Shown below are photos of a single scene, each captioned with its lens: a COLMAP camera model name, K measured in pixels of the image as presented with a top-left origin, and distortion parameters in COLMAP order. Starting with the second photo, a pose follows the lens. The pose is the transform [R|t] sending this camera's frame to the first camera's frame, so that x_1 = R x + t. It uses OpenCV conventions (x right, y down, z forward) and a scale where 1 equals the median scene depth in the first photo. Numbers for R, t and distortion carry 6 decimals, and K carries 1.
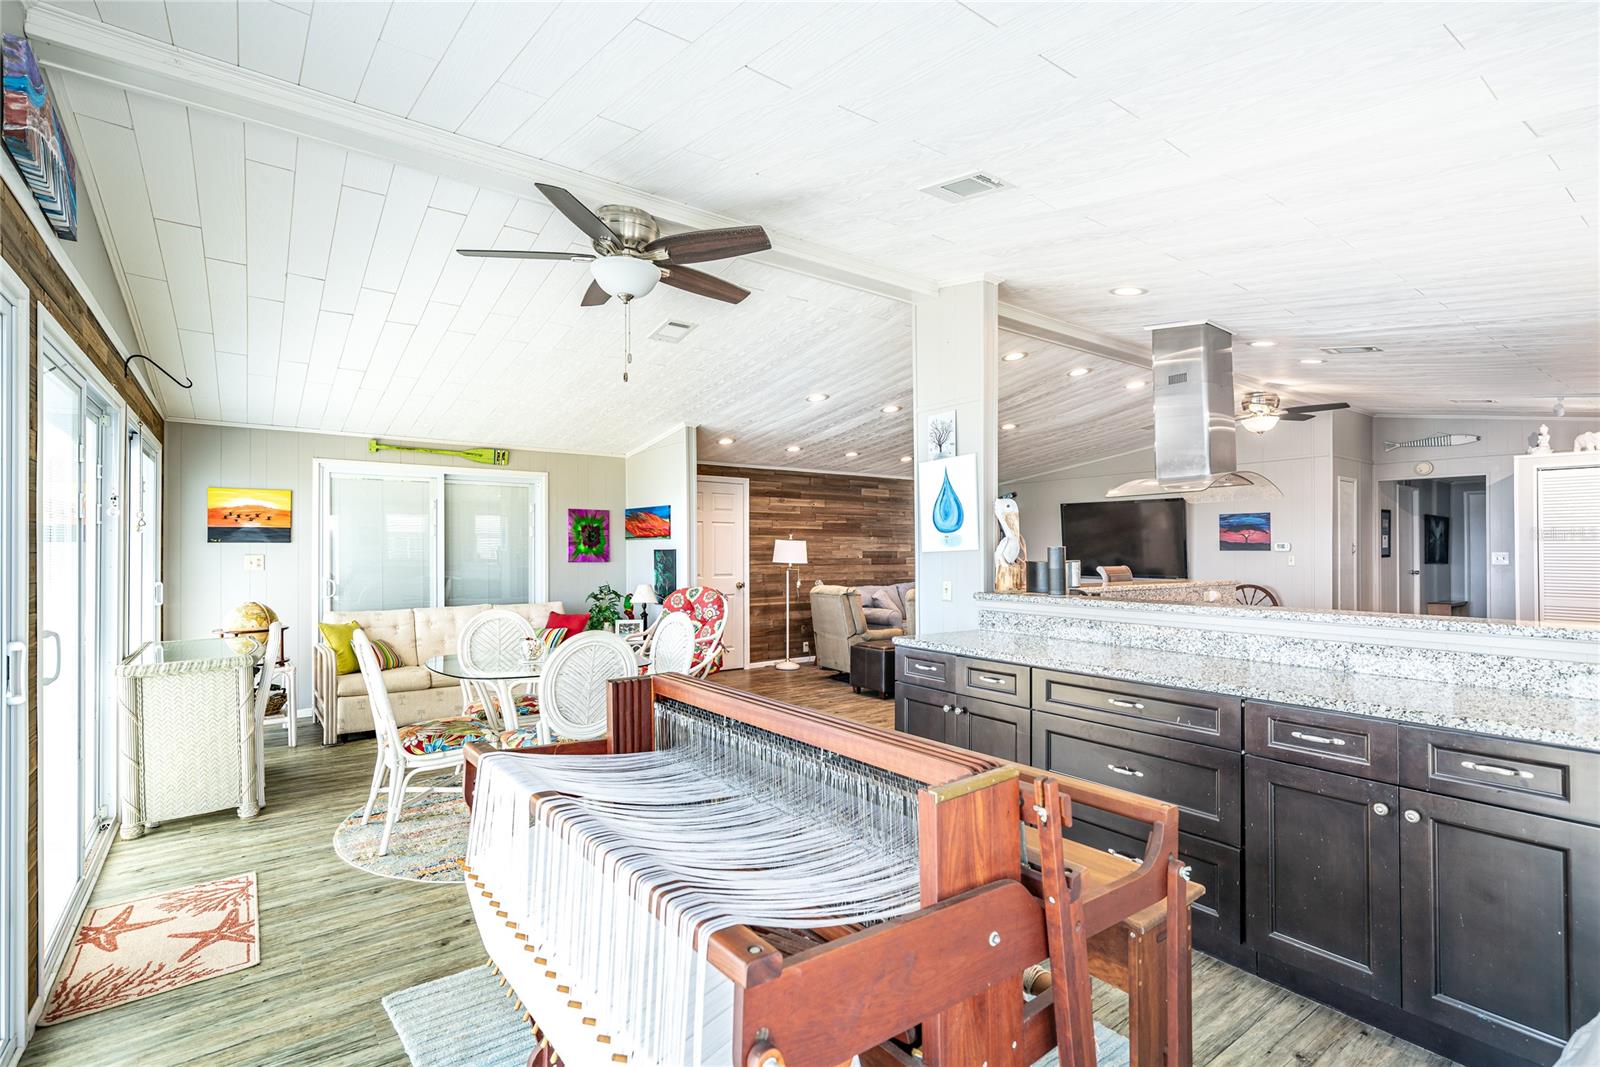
lens RADIAL K [[739.0, 0, 800.0], [0, 739.0, 533.5], [0, 0, 1]] dist [-0.000130, -0.000180]
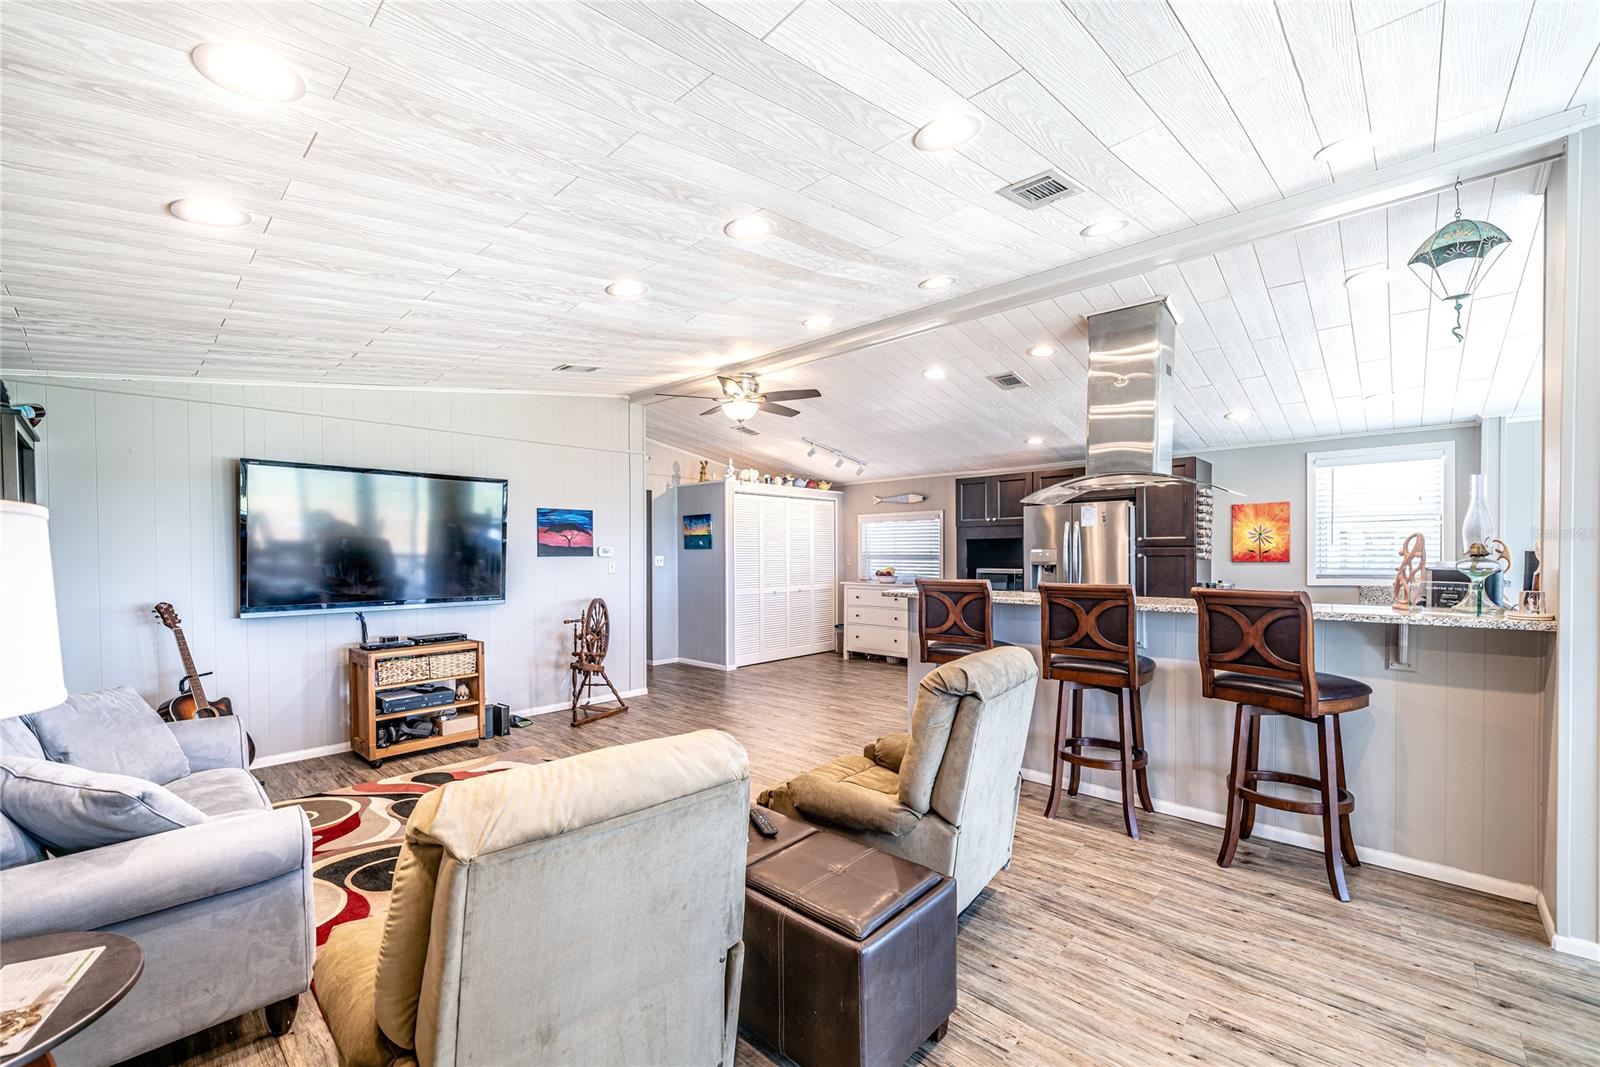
lens RADIAL K [[651.5, 0, 789.7], [0, 651.5, 552.2], [0, 0, 1]] dist [0.000845, 0.000129]
pose [[-0.162176, -0.001424, 0.986761, -0.117032], [-0.016916, 0.999856, -0.001337, 0.015125], [-0.986617, -0.016909, -0.162177, 0.853680]]
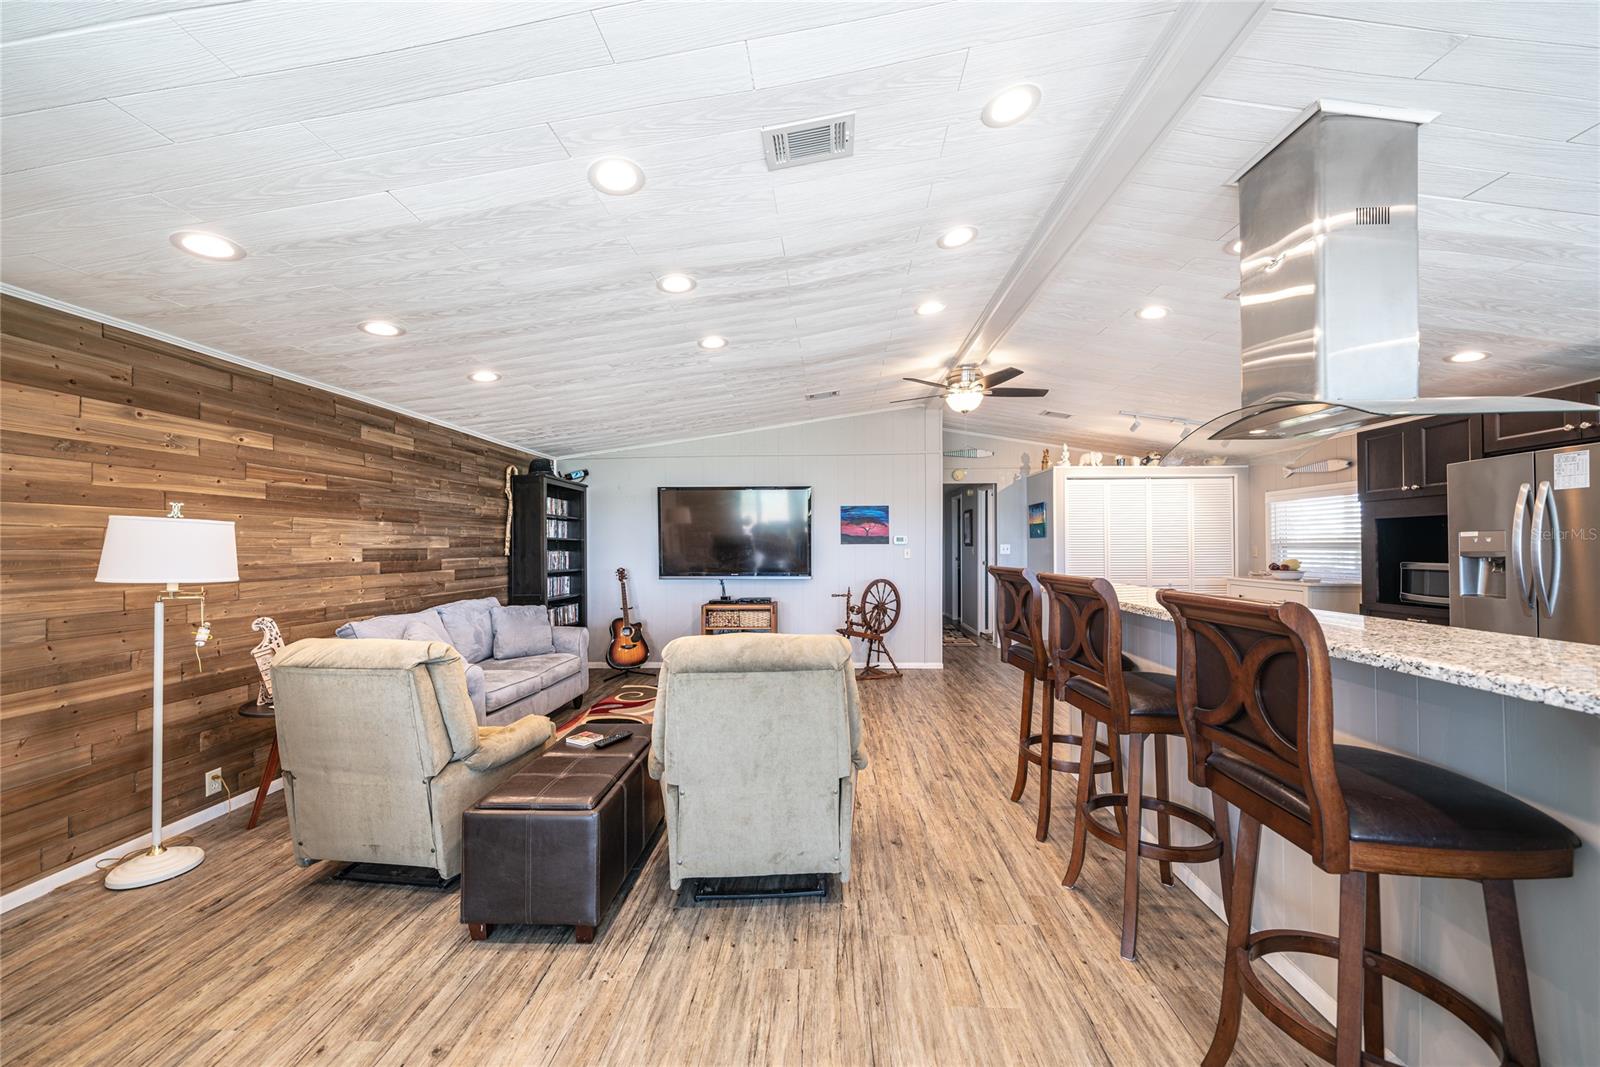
lens RADIAL K [[581.7, 0, 808.0], [0, 581.7, 537.3], [0, 0, 1]] dist [0.000106, 0.000078]
pose [[0.631275, 0.006016, 0.775535, -0.036736], [-0.010348, 0.999946, 0.000667, 0.014104], [-0.775490, -0.008446, 0.631304, 0.560214]]
